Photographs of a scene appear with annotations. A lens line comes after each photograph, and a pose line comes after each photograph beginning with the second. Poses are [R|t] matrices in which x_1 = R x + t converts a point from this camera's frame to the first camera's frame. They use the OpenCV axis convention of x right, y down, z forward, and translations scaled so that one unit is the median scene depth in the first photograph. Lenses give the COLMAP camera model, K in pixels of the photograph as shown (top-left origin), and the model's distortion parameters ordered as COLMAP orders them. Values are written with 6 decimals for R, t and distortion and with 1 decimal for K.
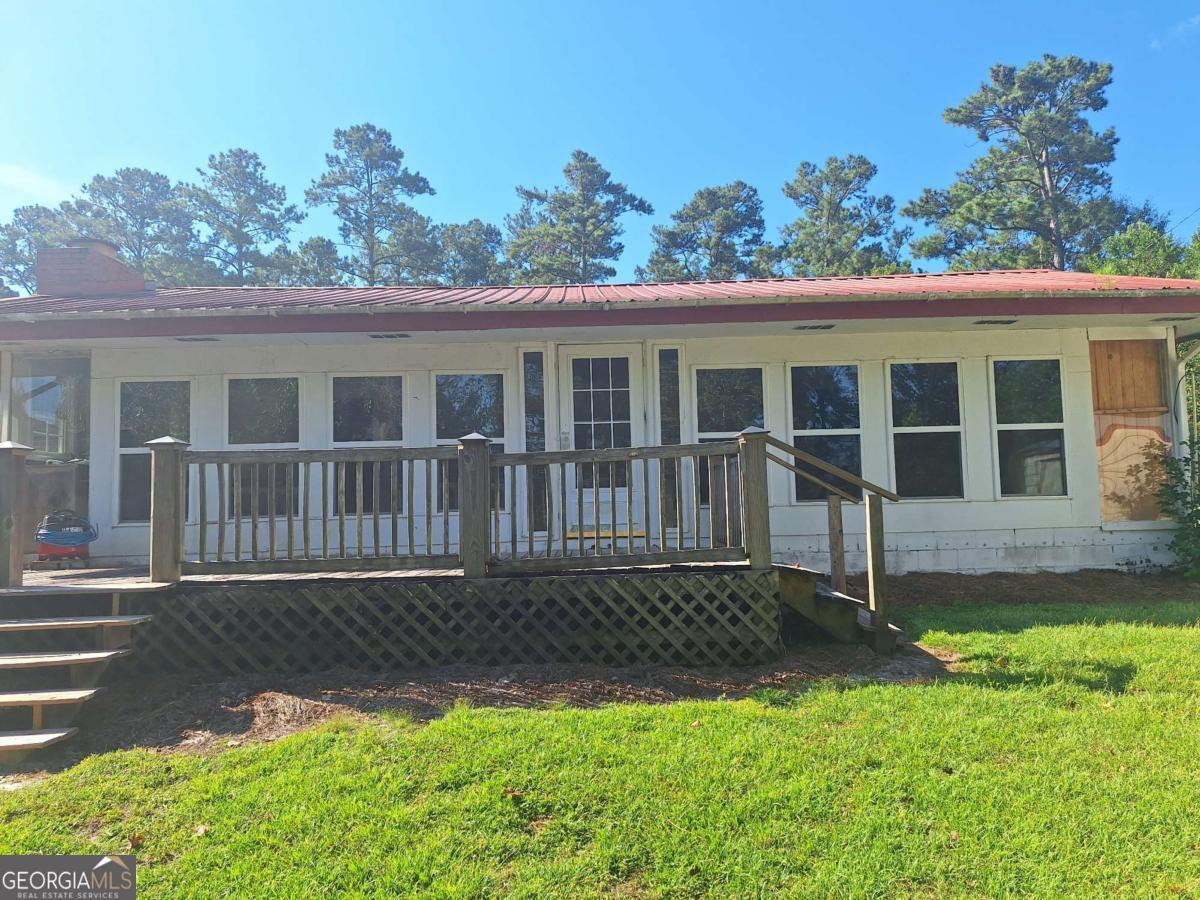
lens RADIAL K [[823.8, 0, 608.5], [0, 823.8, 457.3], [0, 0, 1]] dist [0.072593, -0.073756]
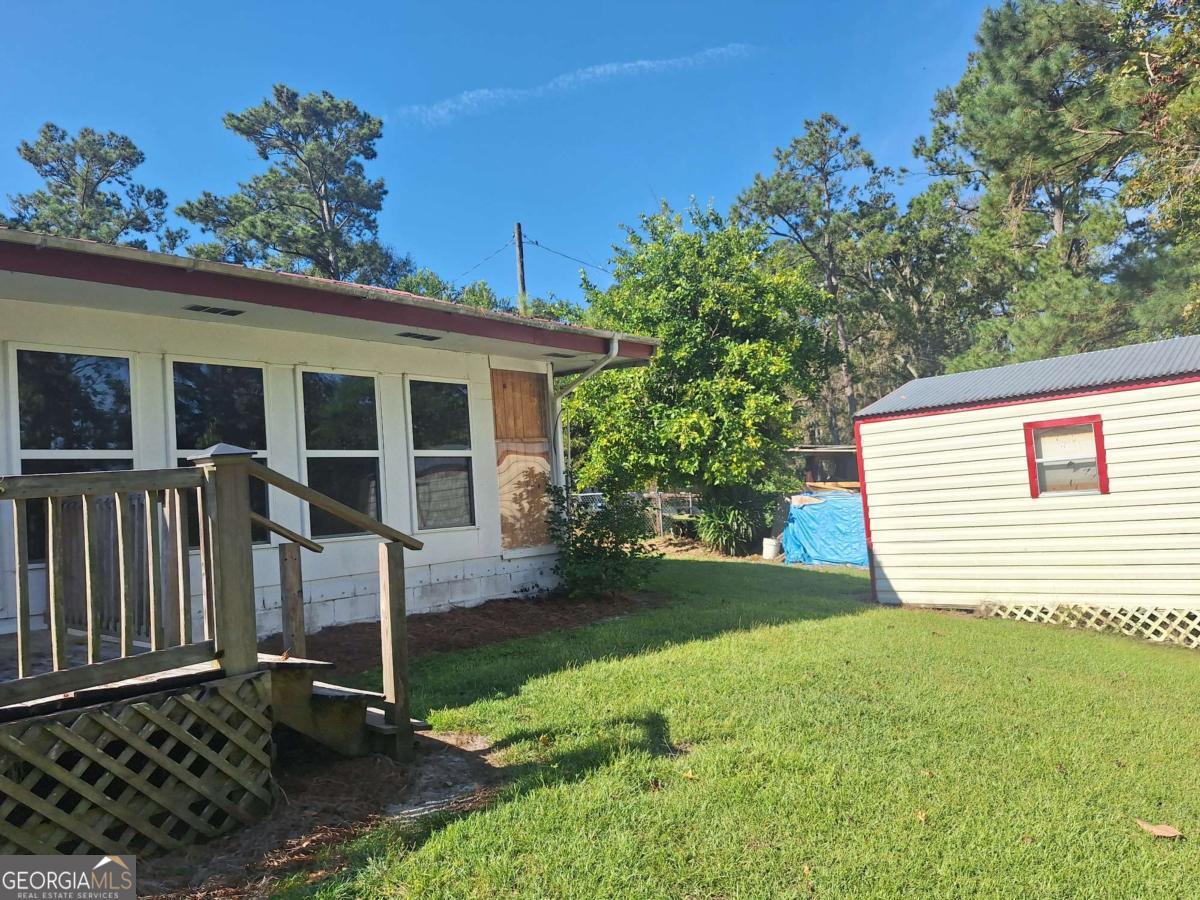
lens RADIAL K [[823.8, 0, 555.3], [0, 823.8, 476.1], [0, 0, 1]] dist [0.072593, -0.073756]
pose [[0.693920, 0.003852, 0.720042, -0.086745], [-0.002197, 0.999992, -0.003233, -0.010314], [-0.720049, 0.000661, 0.693923, 0.317465]]
